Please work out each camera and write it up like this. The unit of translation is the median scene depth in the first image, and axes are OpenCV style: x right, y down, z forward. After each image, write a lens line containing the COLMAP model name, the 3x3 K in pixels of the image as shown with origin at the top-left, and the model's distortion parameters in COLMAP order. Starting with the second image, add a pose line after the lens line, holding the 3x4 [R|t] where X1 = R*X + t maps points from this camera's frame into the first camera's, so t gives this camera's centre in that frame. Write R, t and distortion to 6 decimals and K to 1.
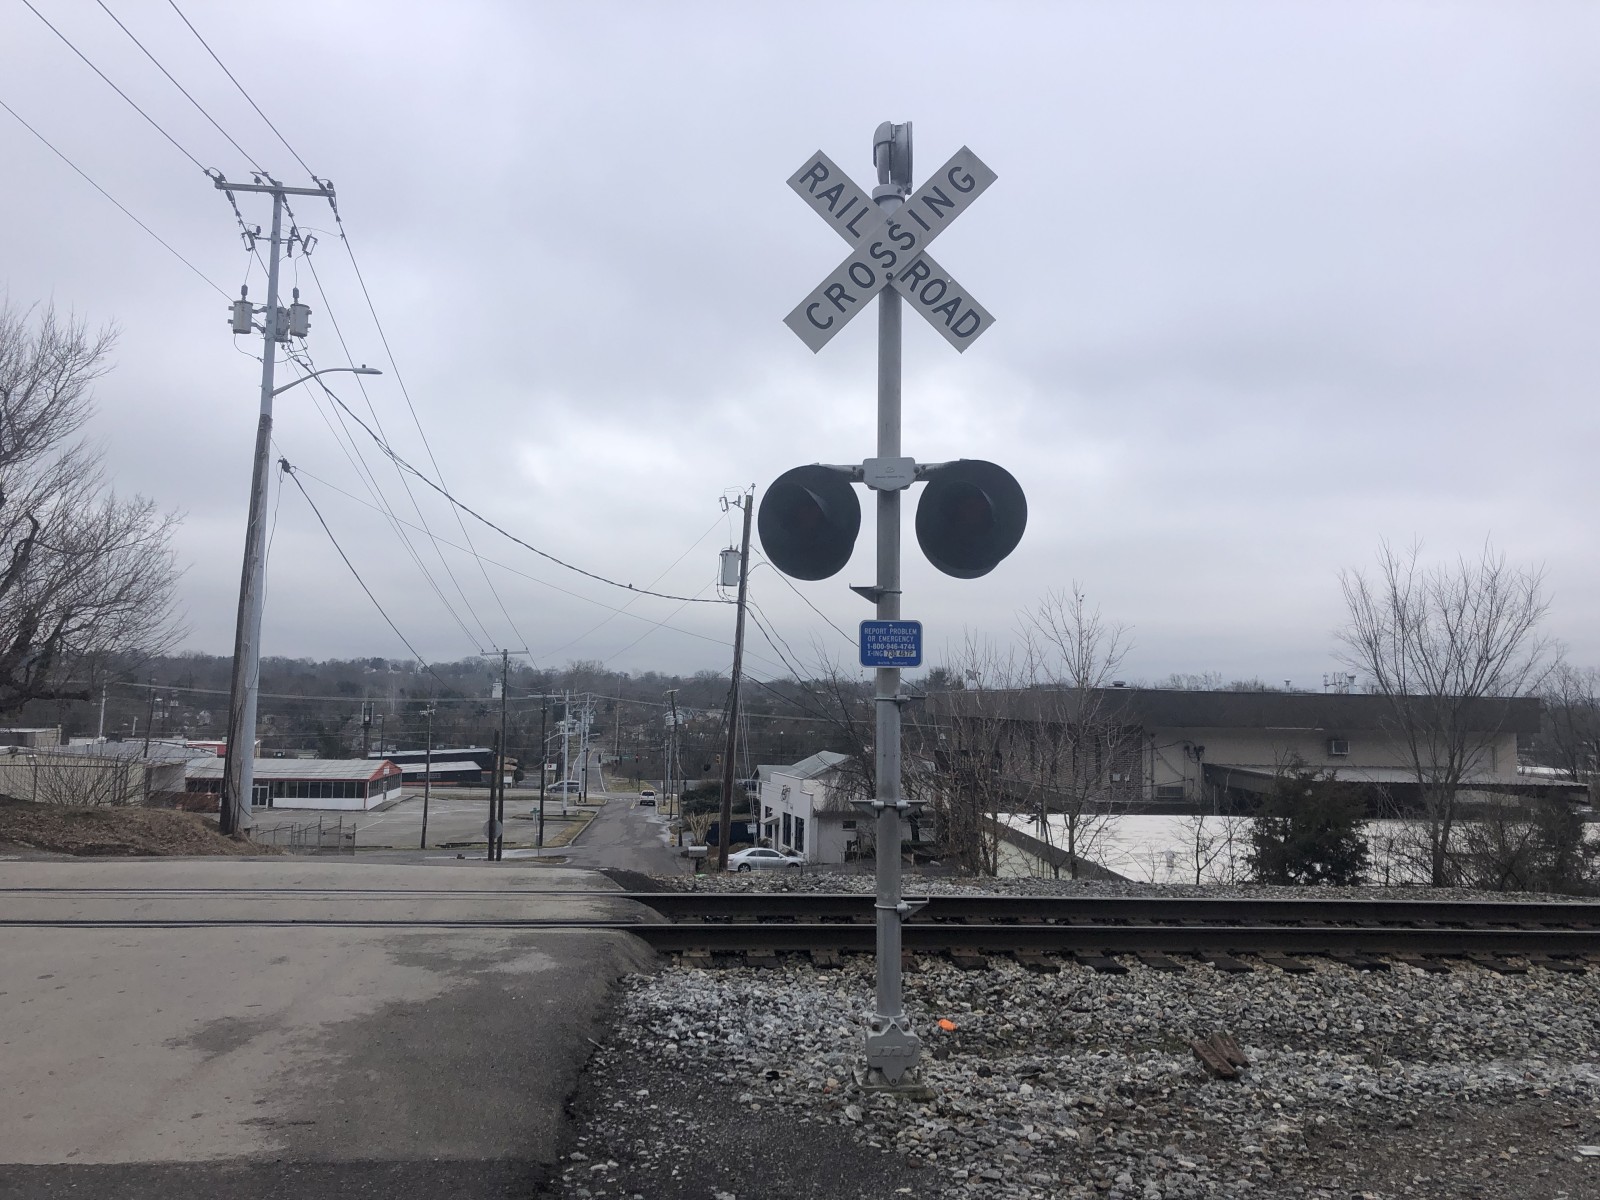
lens RADIAL K [[1294.3, 0, 820.3], [0, 1294.3, 557.0], [0, 0, 1]] dist [0.038949, -0.046865]
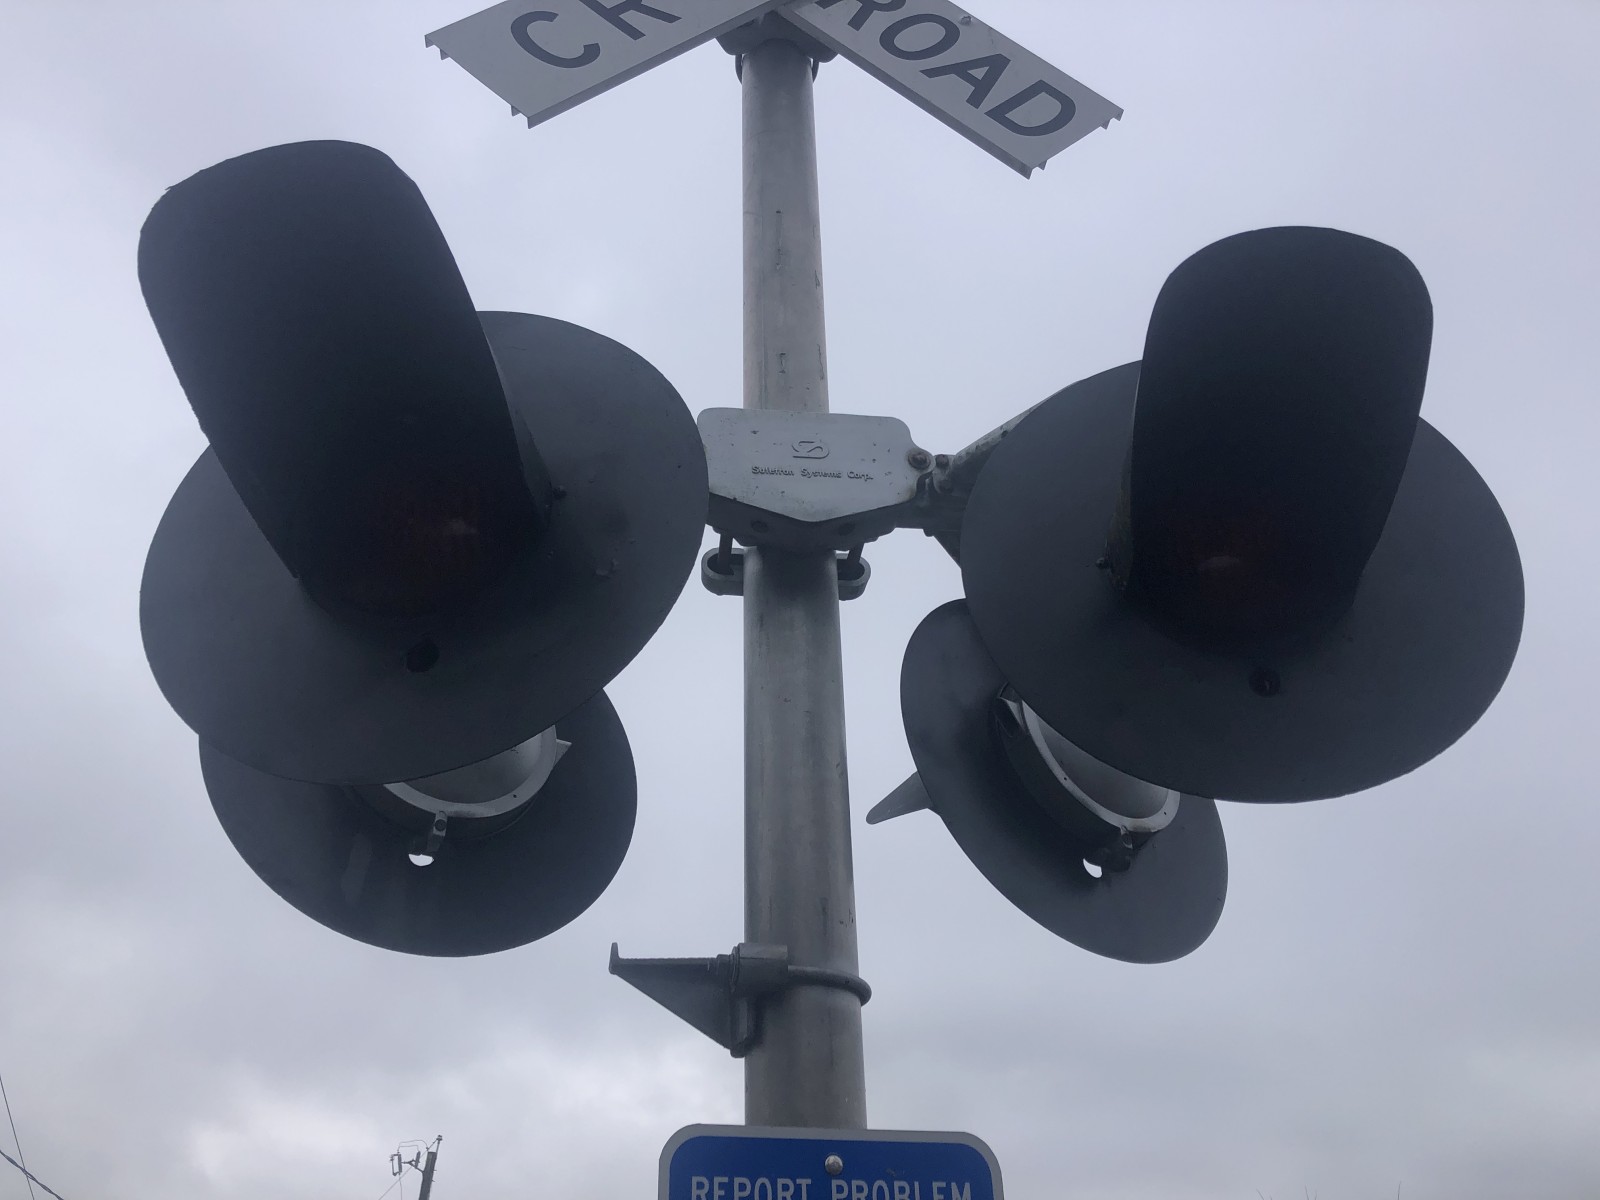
lens RADIAL K [[1294.3, 0, 786.4], [0, 1294.3, 580.4], [0, 0, 1]] dist [0.038949, -0.046865]
pose [[0.984203, 0.074493, 0.160608, 0.003510], [0.008474, 0.886309, -0.463016, 0.017990], [-0.176840, 0.457063, 0.871677, 0.220560]]
